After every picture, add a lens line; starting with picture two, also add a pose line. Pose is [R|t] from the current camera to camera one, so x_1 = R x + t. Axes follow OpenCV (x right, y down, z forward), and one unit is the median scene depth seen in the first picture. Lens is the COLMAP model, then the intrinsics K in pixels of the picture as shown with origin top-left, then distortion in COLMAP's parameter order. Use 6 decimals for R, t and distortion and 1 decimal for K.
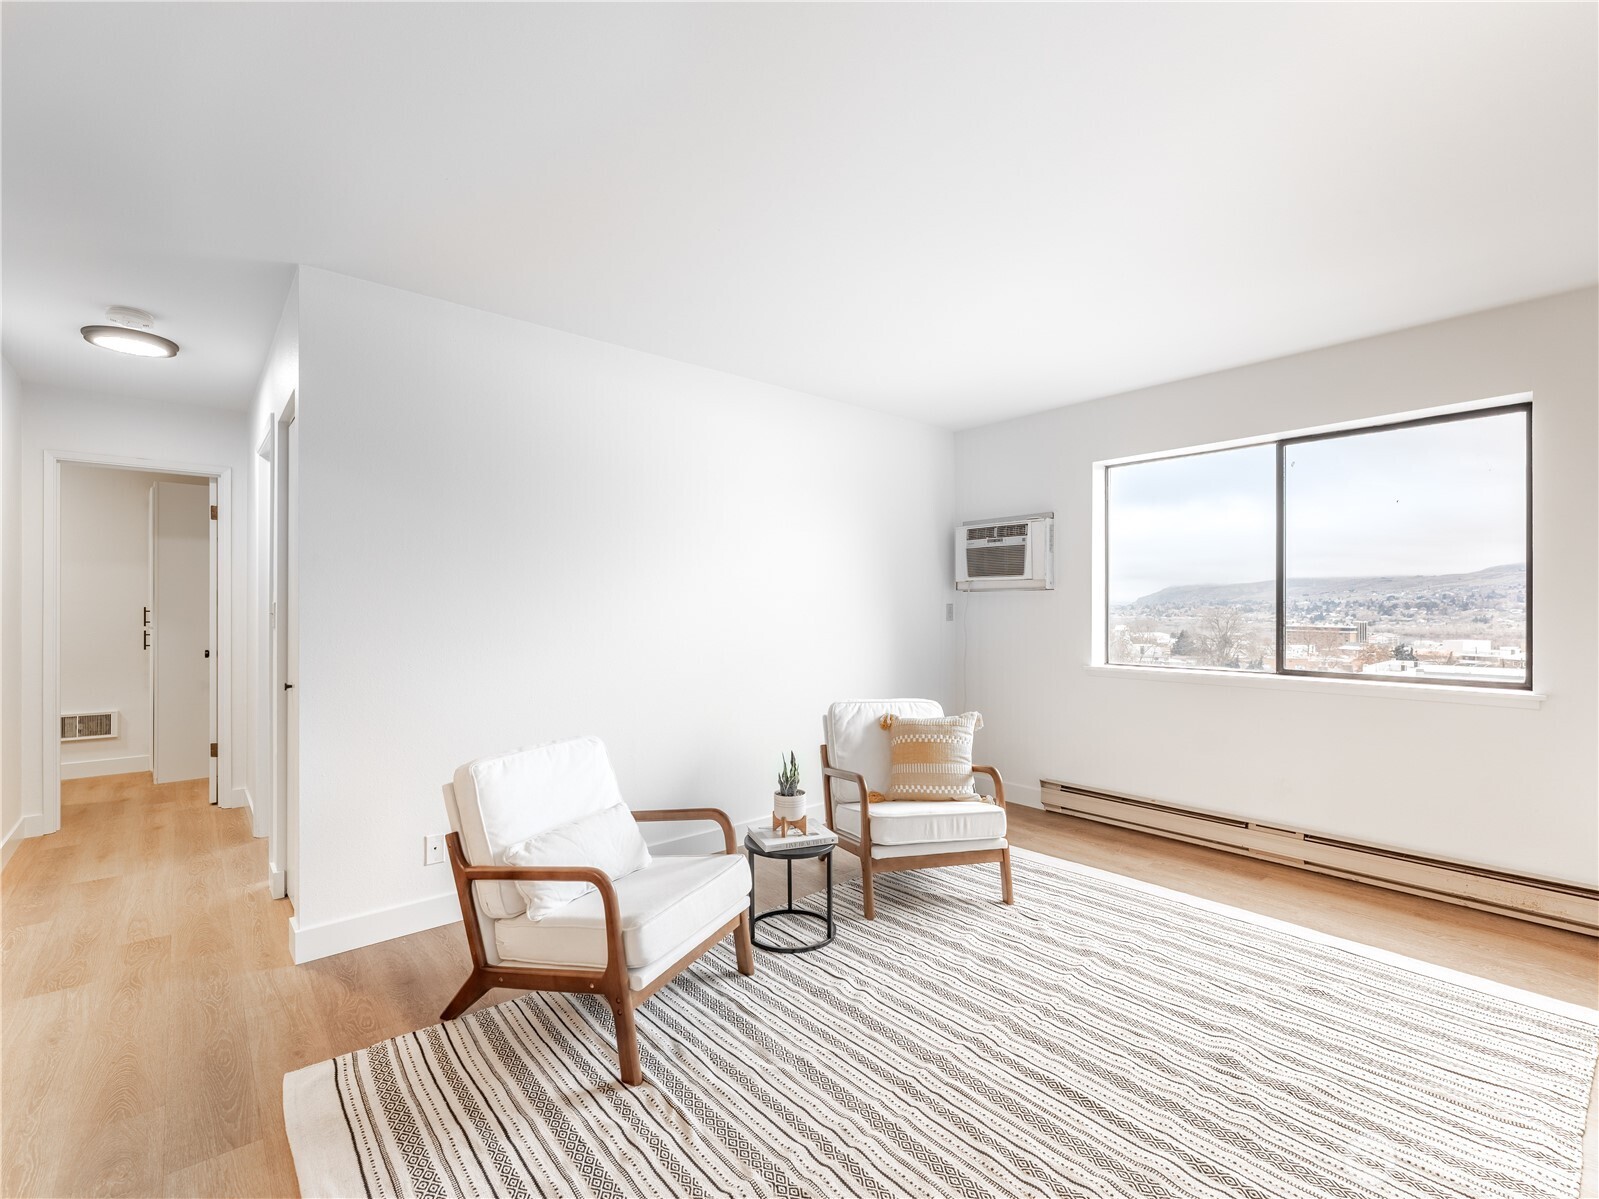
lens RADIAL K [[733.0, 0, 809.1], [0, 733.0, 605.2], [0, 0, 1]] dist [-0.000801, -0.000330]
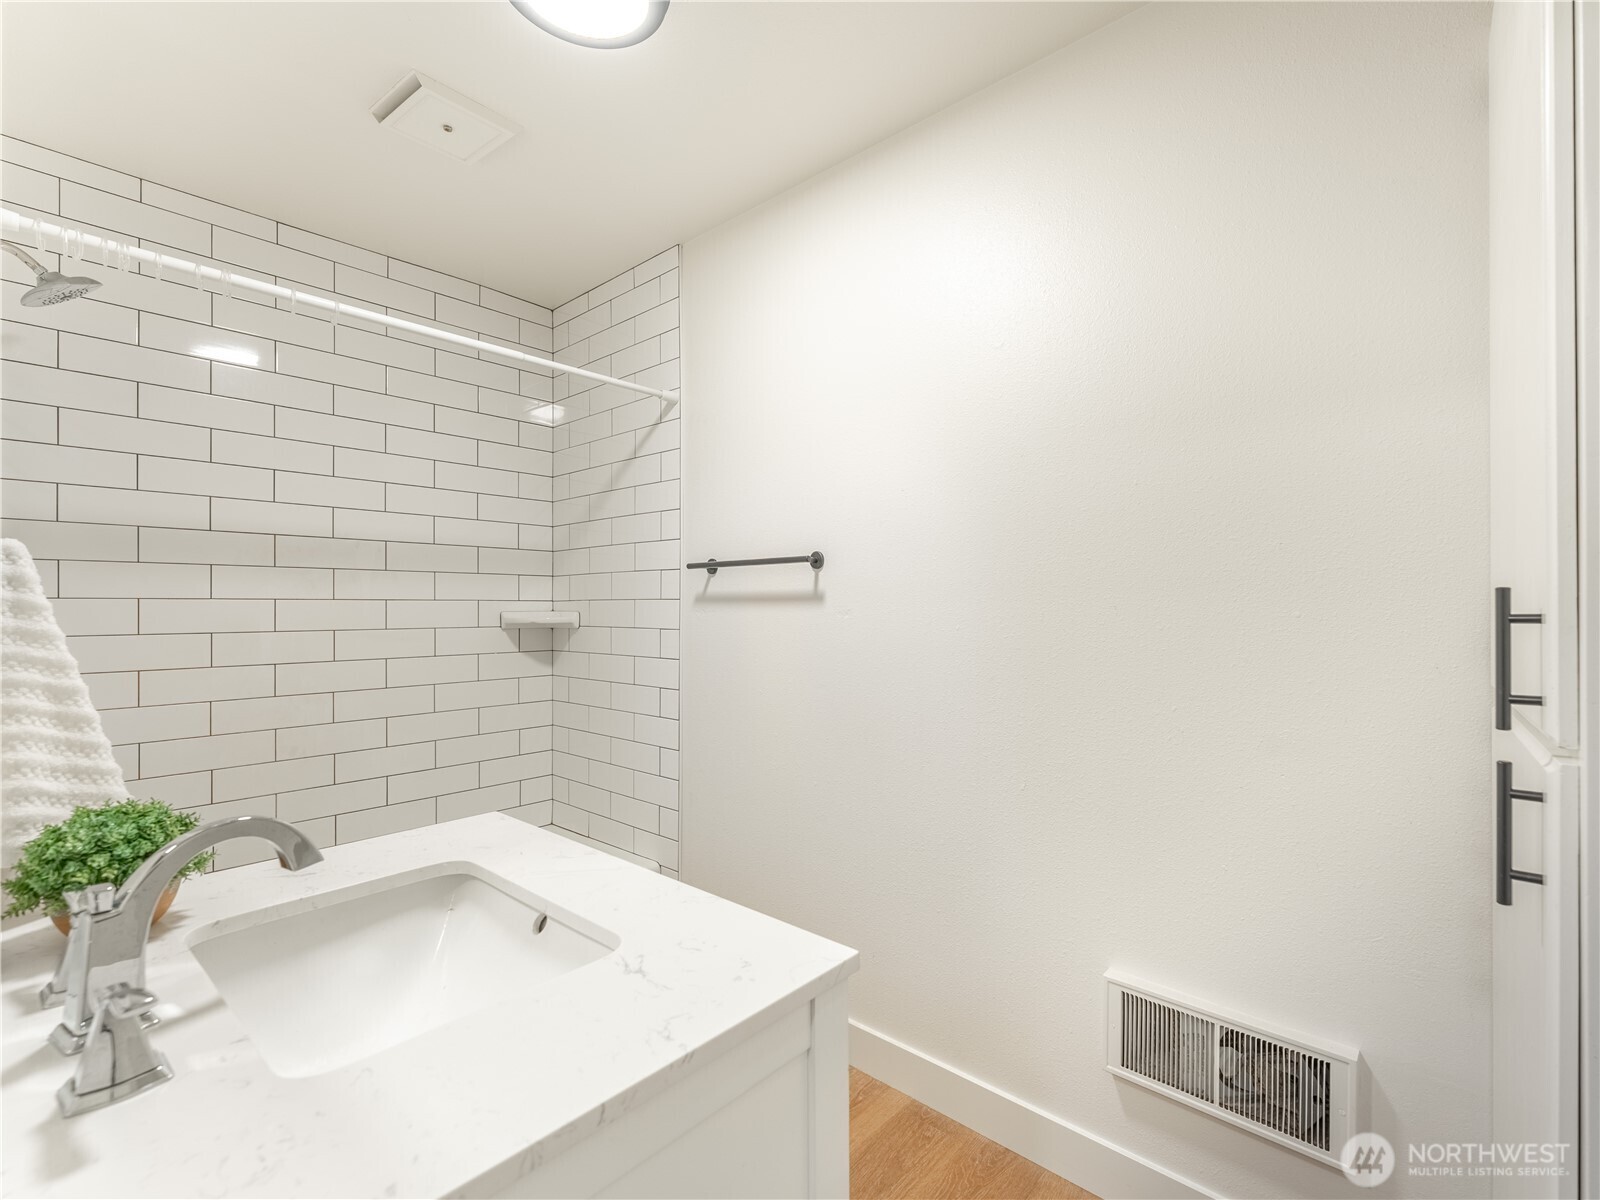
lens RADIAL K [[733.5, 0, 809.6], [0, 733.5, 605.7], [0, 0, 1]] dist [-0.000801, -0.000330]
pose [[0.134561, -0.002967, -0.990901, -0.785586], [0.004546, 0.999987, -0.002377, 0.005066], [0.990895, -0.004184, 0.134573, 0.849850]]
